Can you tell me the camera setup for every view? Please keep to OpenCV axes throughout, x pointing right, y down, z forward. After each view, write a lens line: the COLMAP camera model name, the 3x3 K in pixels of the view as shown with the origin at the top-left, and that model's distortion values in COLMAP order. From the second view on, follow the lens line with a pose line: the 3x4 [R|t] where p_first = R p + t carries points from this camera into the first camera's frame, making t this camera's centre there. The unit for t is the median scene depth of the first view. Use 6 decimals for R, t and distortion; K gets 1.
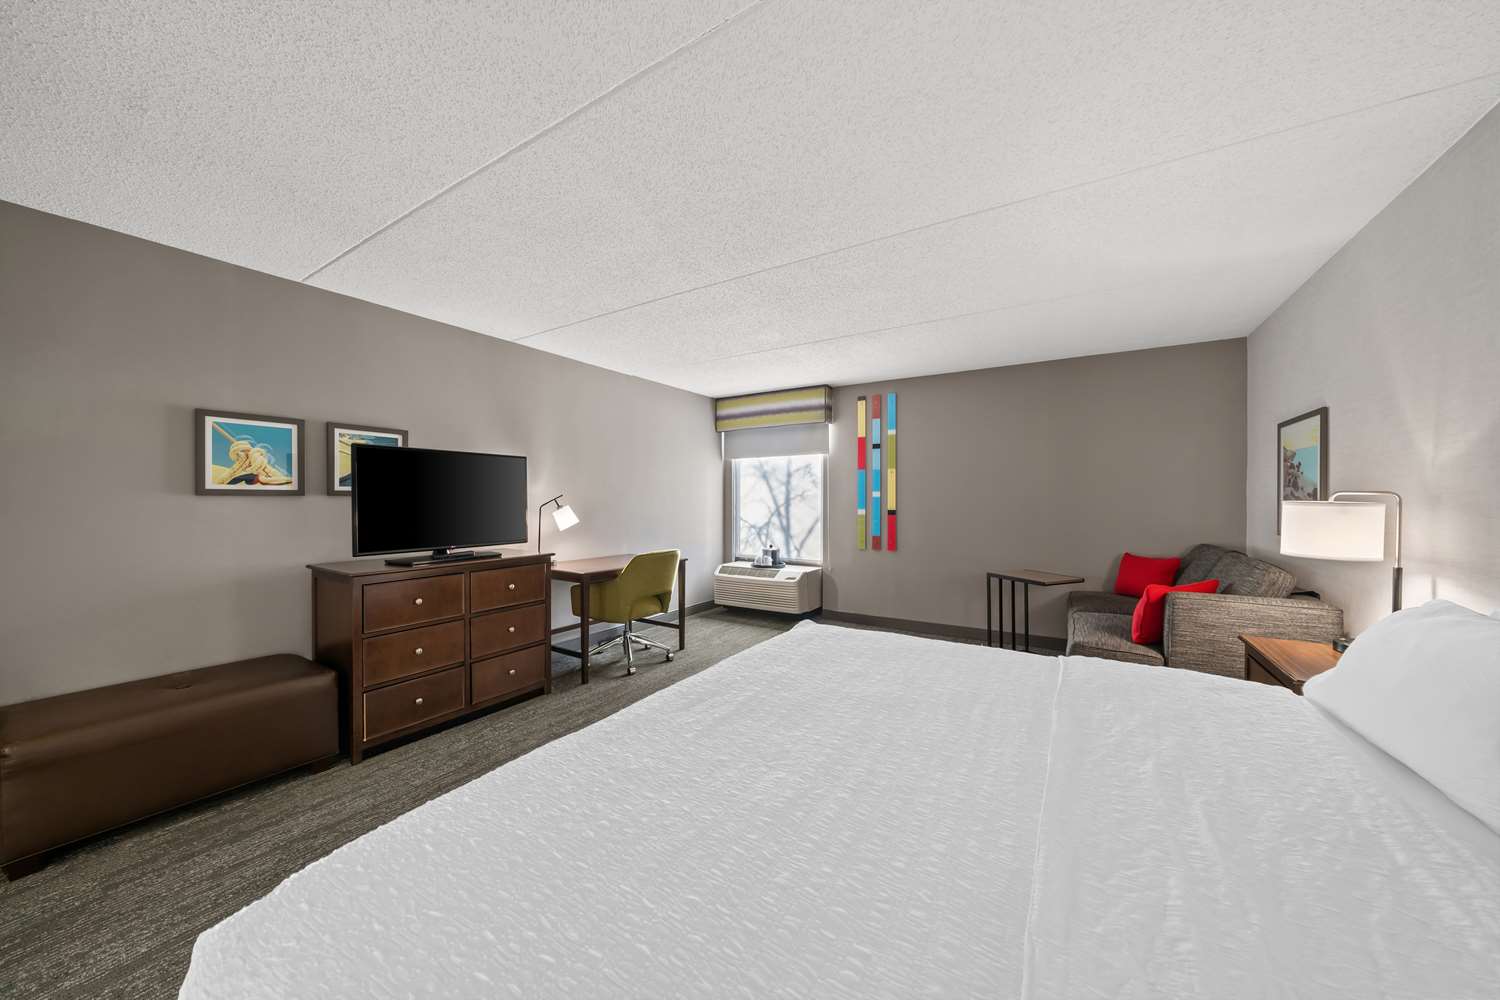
lens RADIAL K [[519.7, 0, 746.5], [0, 519.7, 503.0], [0, 0, 1]] dist [-0.000130, 0.000000]
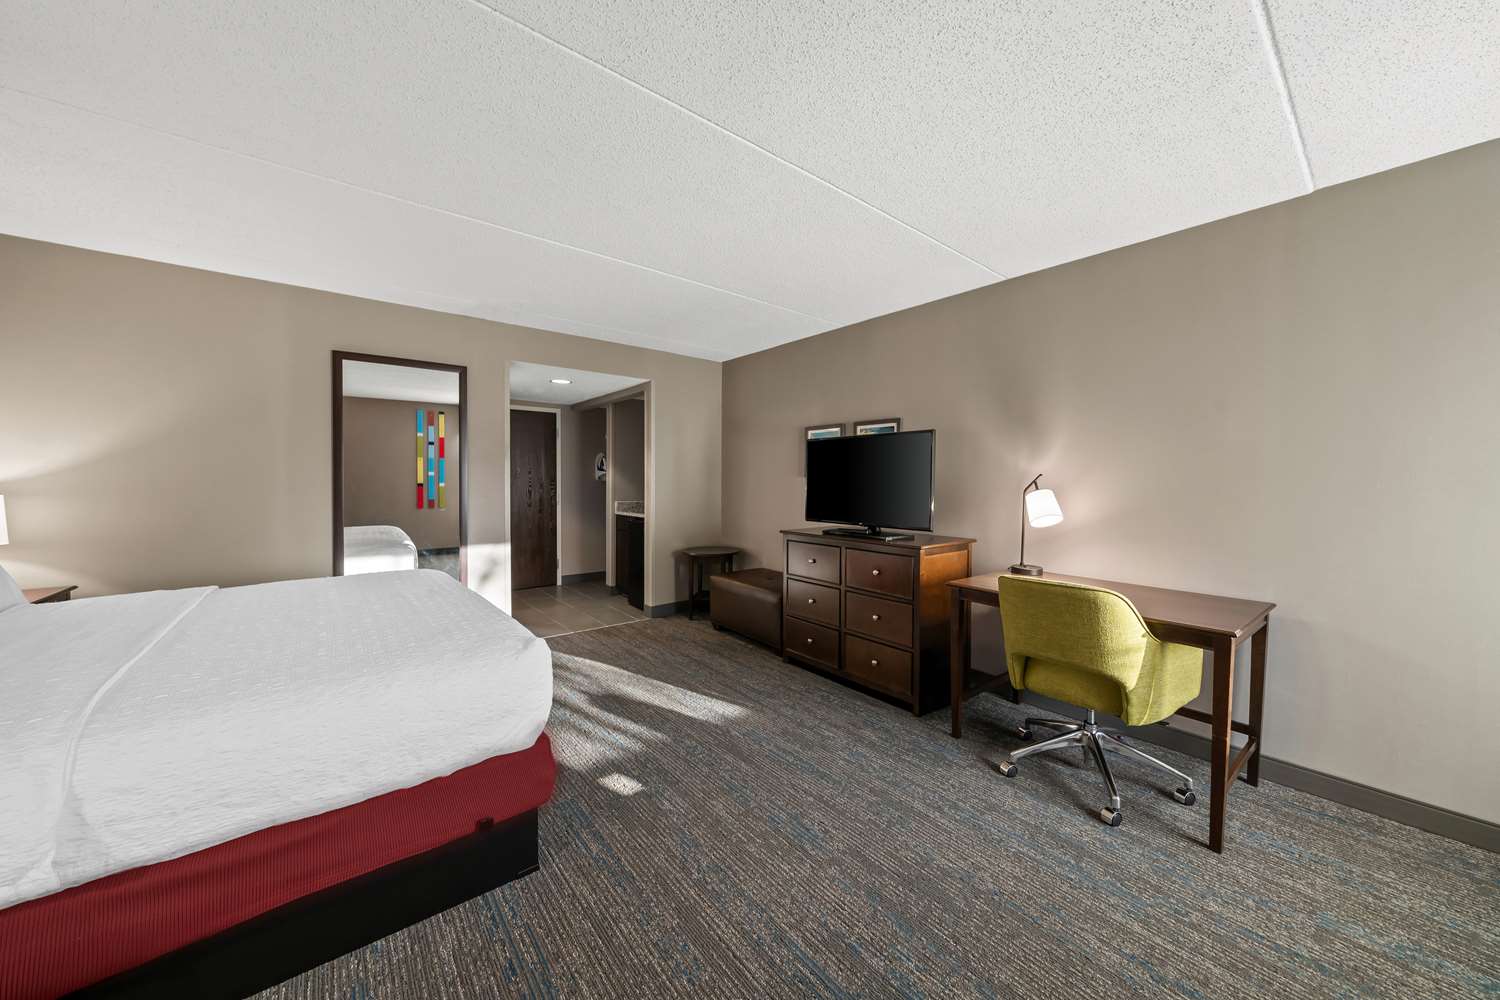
lens RADIAL K [[519.7, 0, 747.2], [0, 519.7, 499.0], [0, 0, 1]] dist [-0.000130, 0.000000]
pose [[-0.330969, 0.038212, -0.942867, 0.547016], [0.002265, 0.999209, 0.039700, -0.012990], [0.943639, 0.011004, -0.330794, 1.168468]]
